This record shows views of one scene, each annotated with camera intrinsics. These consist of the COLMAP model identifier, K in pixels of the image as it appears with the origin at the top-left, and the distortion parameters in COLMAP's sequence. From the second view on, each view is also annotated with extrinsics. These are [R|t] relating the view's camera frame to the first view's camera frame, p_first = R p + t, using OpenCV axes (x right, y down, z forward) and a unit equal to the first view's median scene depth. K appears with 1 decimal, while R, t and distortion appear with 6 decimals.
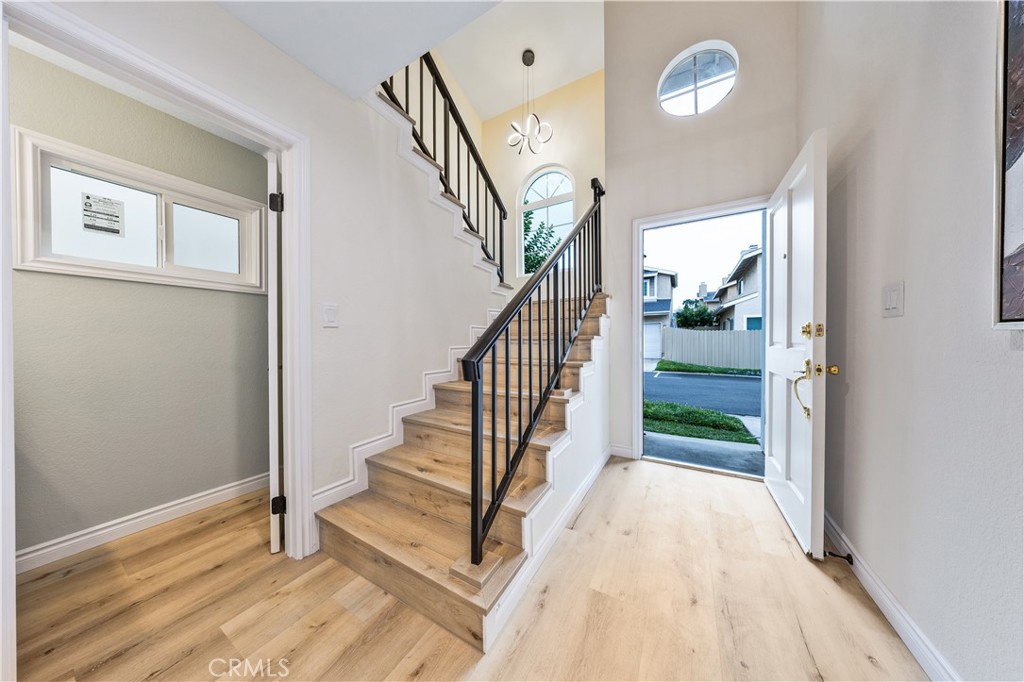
lens RADIAL K [[295.4, 0, 512.0], [0, 295.4, 341.0], [0, 0, 1]] dist [-0.000381, 0.000068]
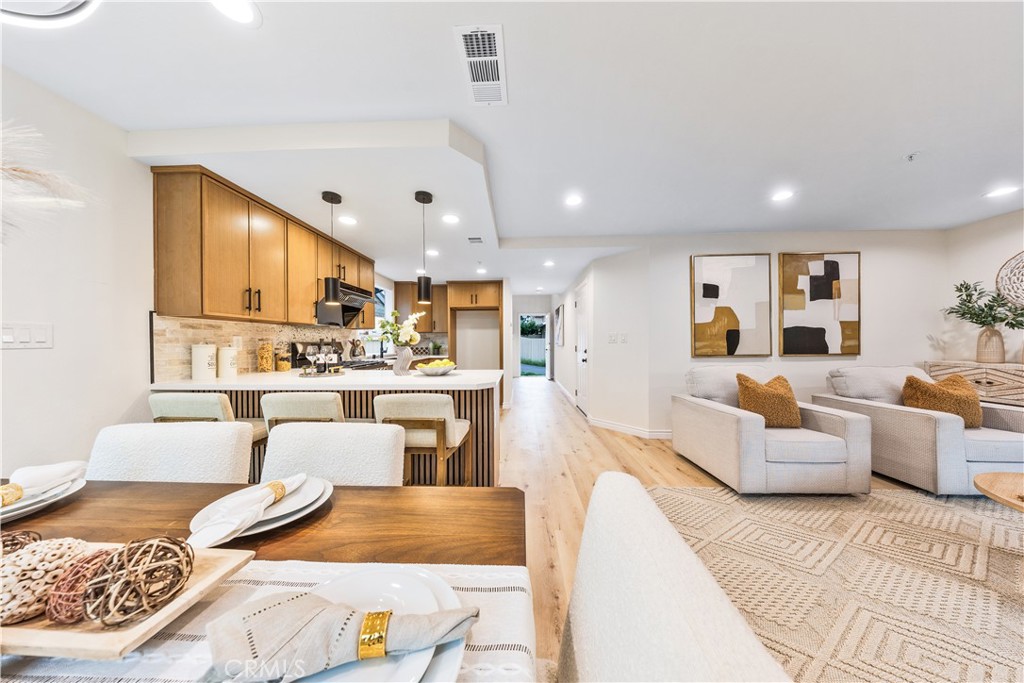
lens RADIAL K [[299.0, 0, 512.0], [0, 299.0, 341.5], [0, 0, 1]] dist [-0.004627, -0.000016]
pose [[0.876496, -0.002632, 0.481402, -2.007859], [0.008871, 0.999904, -0.010684, -0.018504], [-0.481328, 0.013636, 0.876435, -3.098829]]
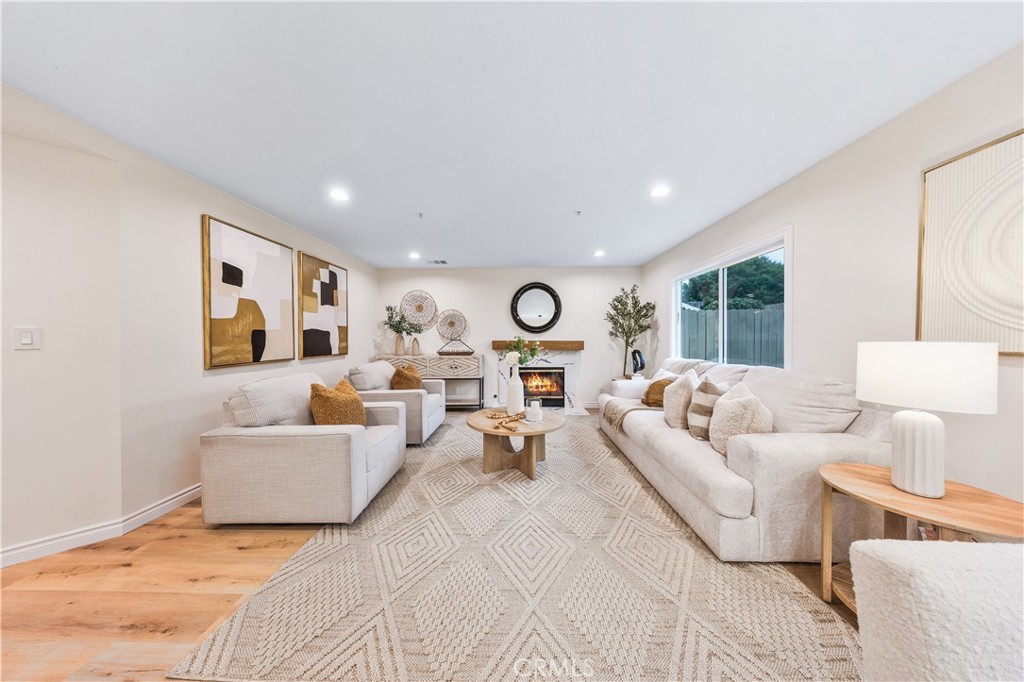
lens RADIAL K [[296.1, 0, 508.5], [0, 296.1, 344.2], [0, 0, 1]] dist [-0.004449, -0.000027]
pose [[-0.486996, -0.012614, 0.873313, -1.788157], [0.012279, 0.999698, 0.021287, -0.044264], [-0.873318, 0.021090, -0.486694, -2.501931]]
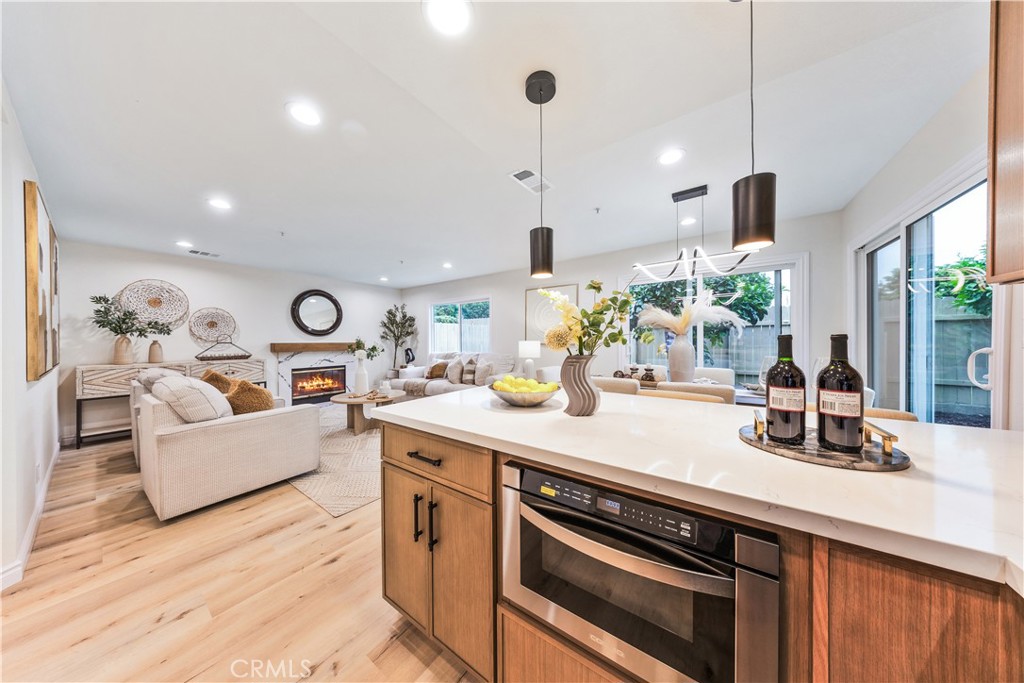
lens RADIAL K [[299.0, 0, 512.0], [0, 299.0, 341.5], [0, 0, 1]] dist [-0.004627, -0.000016]
pose [[-0.996950, 0.008478, 0.077584, -1.720041], [0.009565, 0.999861, 0.013645, -0.052642], [-0.077458, 0.014346, -0.996892, -1.179607]]
